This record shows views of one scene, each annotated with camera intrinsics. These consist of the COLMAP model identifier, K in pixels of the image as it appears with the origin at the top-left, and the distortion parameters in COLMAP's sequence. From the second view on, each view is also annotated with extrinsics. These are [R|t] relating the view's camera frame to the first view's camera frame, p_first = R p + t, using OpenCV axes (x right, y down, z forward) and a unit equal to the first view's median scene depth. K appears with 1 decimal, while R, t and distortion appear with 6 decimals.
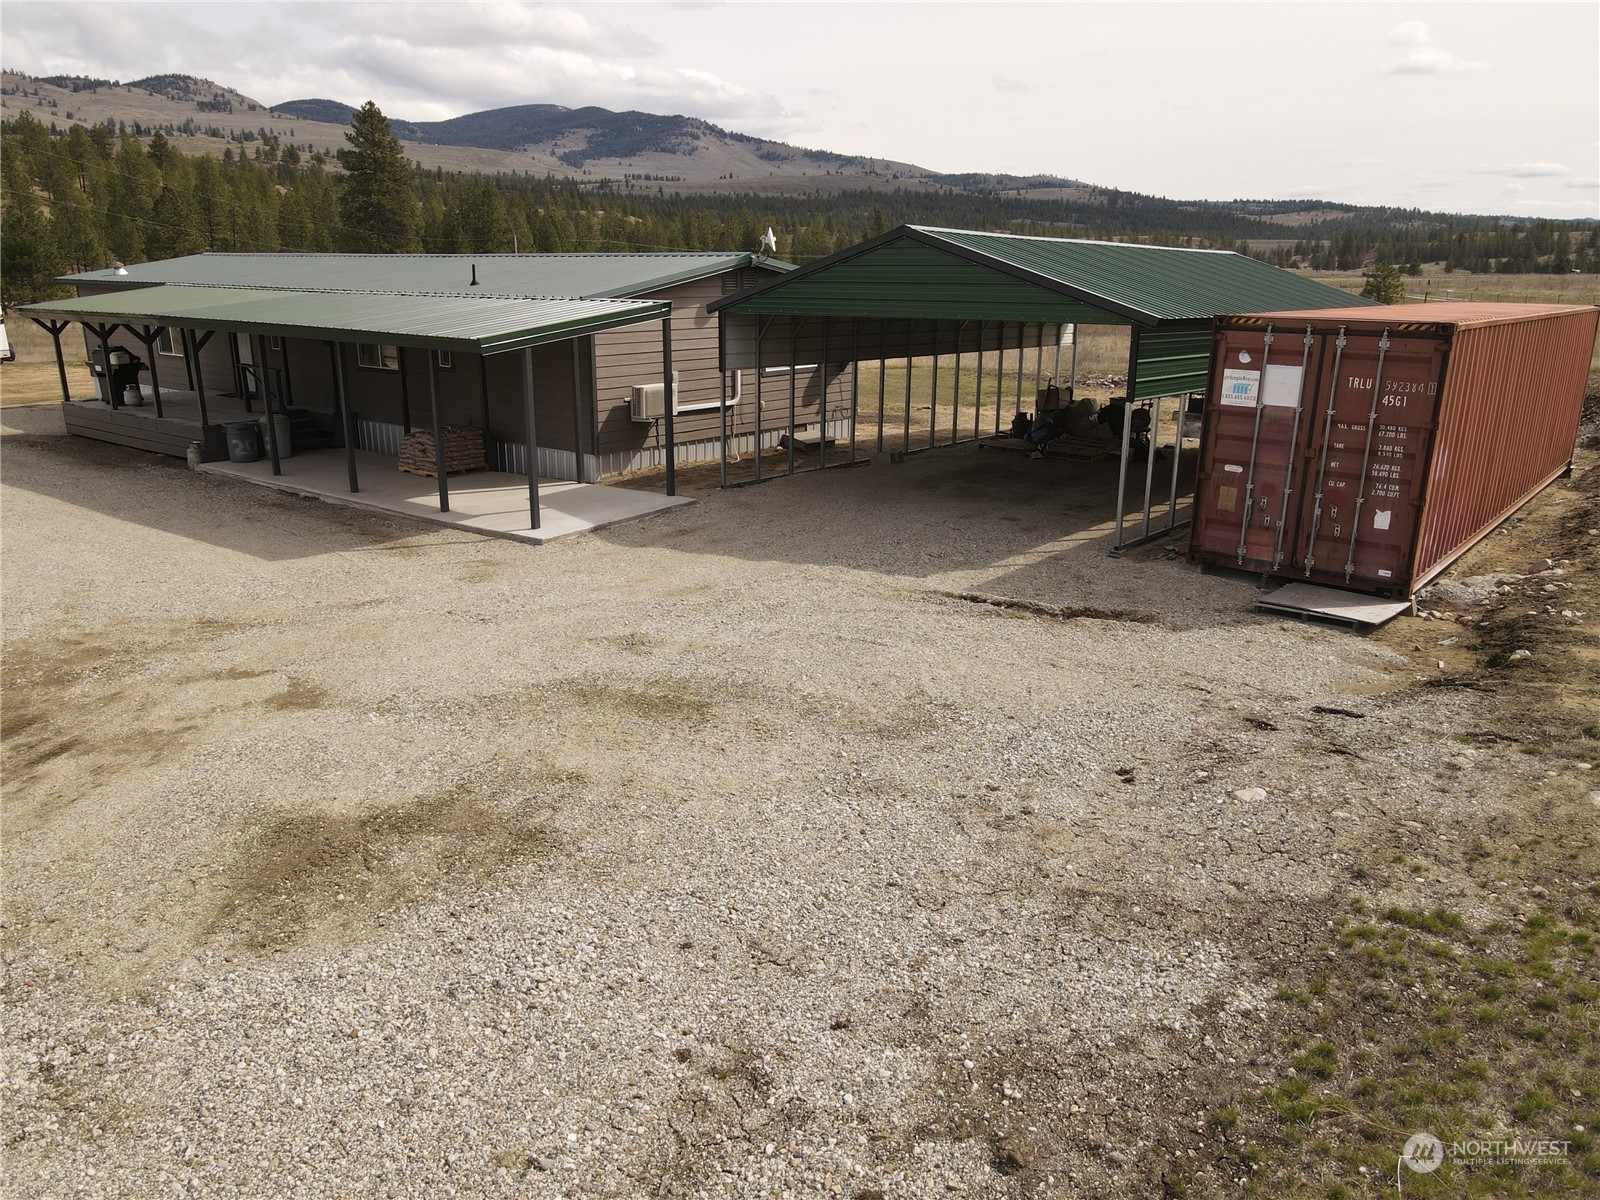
lens RADIAL K [[1149.3, 0, 808.4], [0, 1149.3, 593.4], [0, 0, 1]] dist [0.011495, 0.001721]
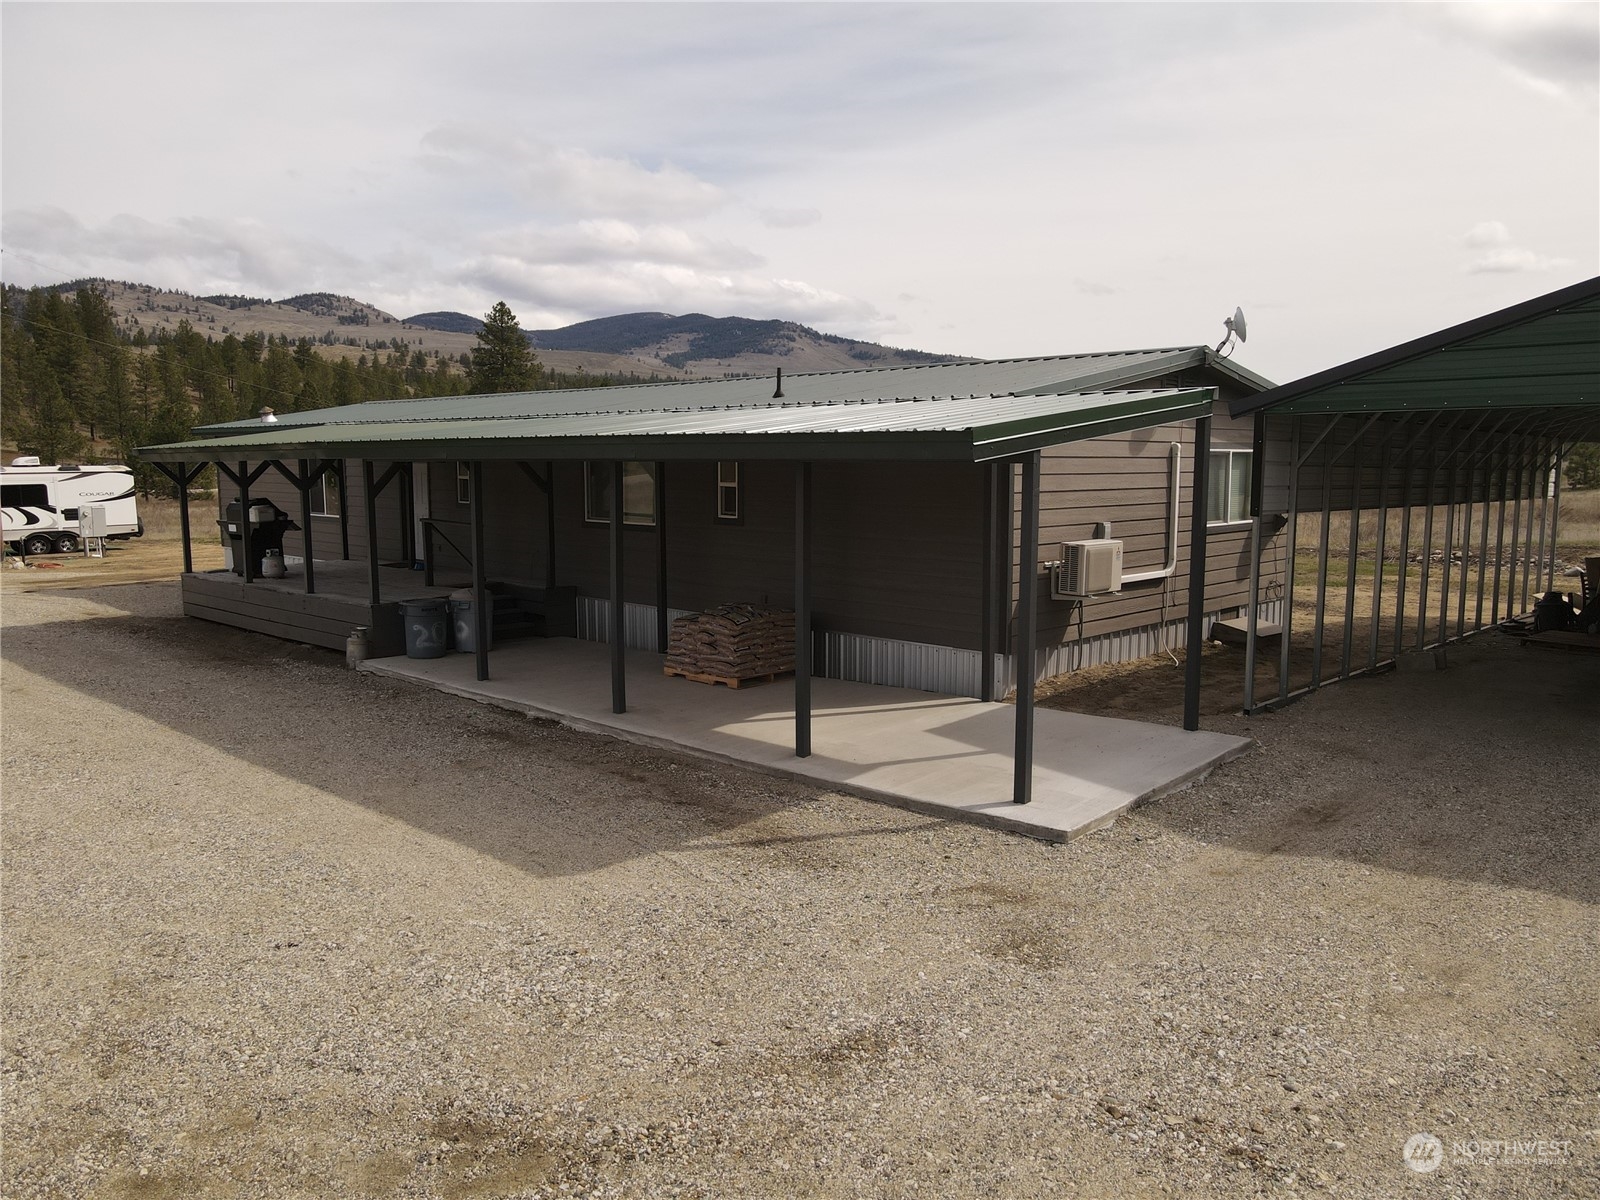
lens RADIAL K [[1149.3, 0, 790.1], [0, 1149.3, 600.7], [0, 0, 1]] dist [0.011495, 0.001721]
pose [[0.996000, 0.004624, -0.089230, -0.194167], [-0.018354, 0.987951, -0.153676, -0.042513], [0.087444, 0.154699, 0.984084, 0.314125]]
